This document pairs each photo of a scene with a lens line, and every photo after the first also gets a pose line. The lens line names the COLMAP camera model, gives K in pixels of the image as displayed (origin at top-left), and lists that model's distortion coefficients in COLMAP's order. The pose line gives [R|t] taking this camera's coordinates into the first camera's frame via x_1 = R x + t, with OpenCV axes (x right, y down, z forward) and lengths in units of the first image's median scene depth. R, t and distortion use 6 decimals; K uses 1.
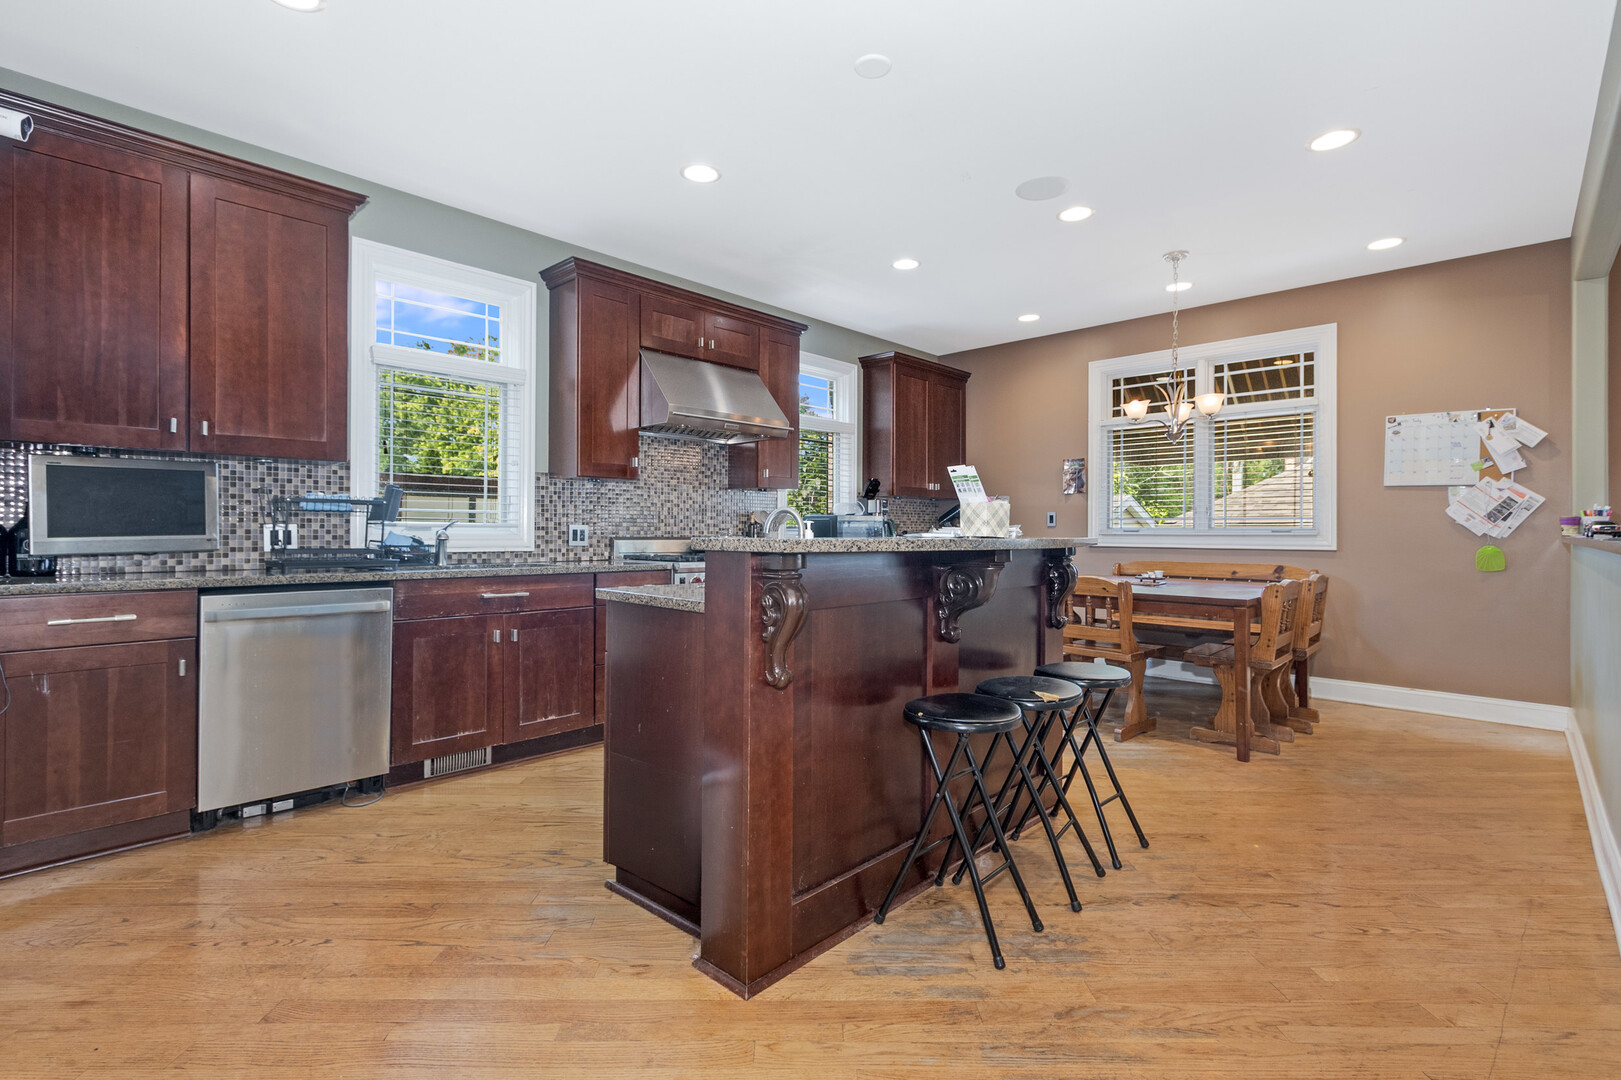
lens RADIAL K [[736.6, 0, 812.7], [0, 736.6, 535.0], [0, 0, 1]] dist [0.003124, -0.000733]
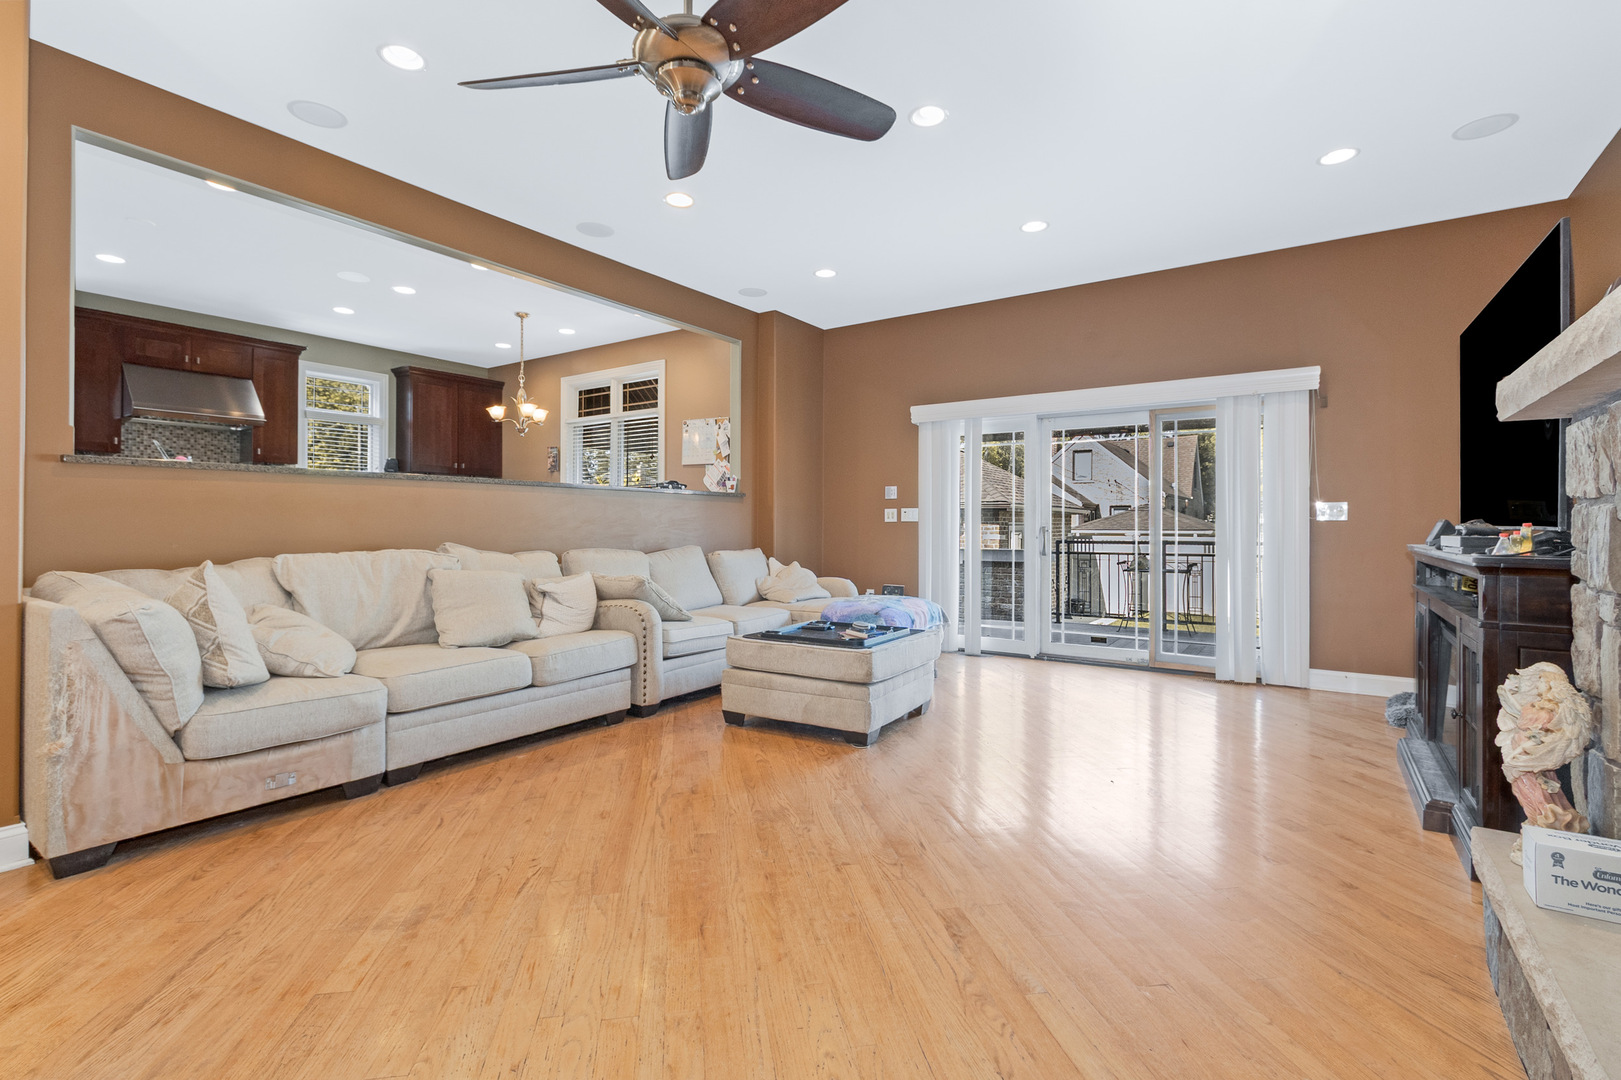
lens RADIAL K [[745.9, 0, 807.9], [0, 745.9, 528.6], [0, 0, 1]] dist [0.004502, -0.000380]
pose [[0.988010, -0.001203, 0.154385, 0.812082], [0.002381, 0.999969, -0.007447, 0.083283], [-0.154371, 0.007725, 0.987983, -0.622901]]
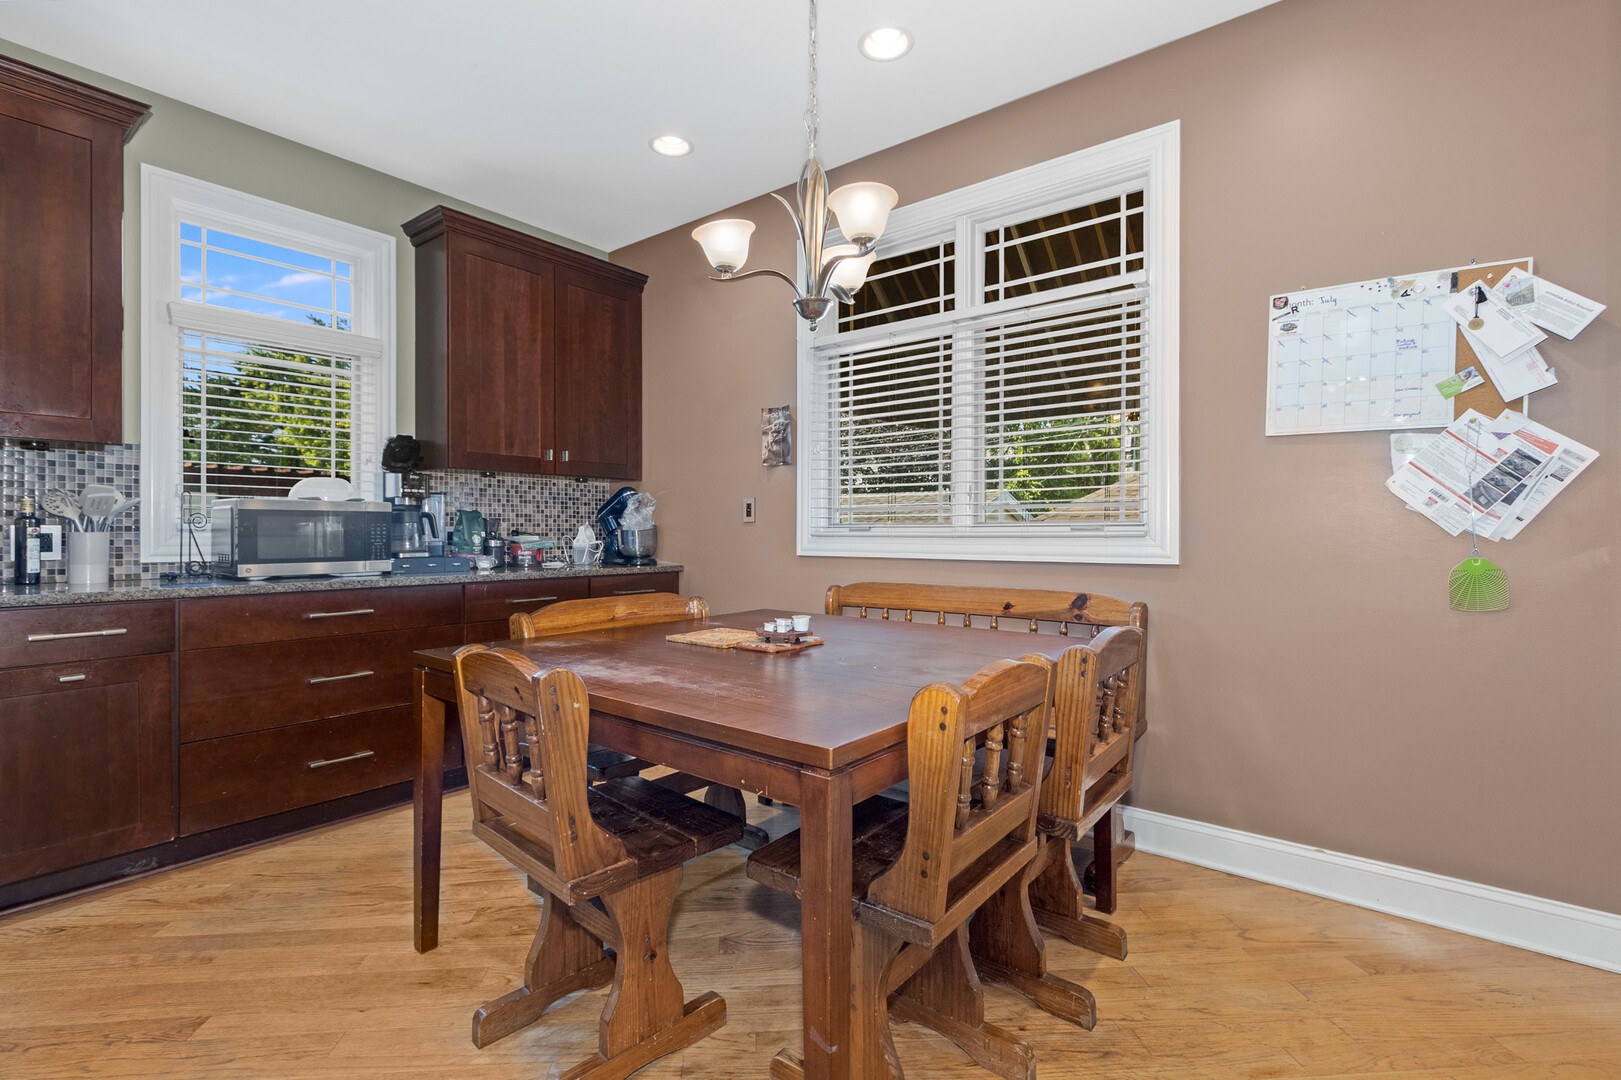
lens RADIAL K [[736.6, 0, 811.4], [0, 736.6, 540.7], [0, 0, 1]] dist [0.003124, -0.000733]
pose [[0.995464, -0.005628, 0.094968, 0.430815], [0.005044, 0.999967, 0.006396, -0.001070], [-0.095001, -0.005888, 0.995460, 0.545515]]
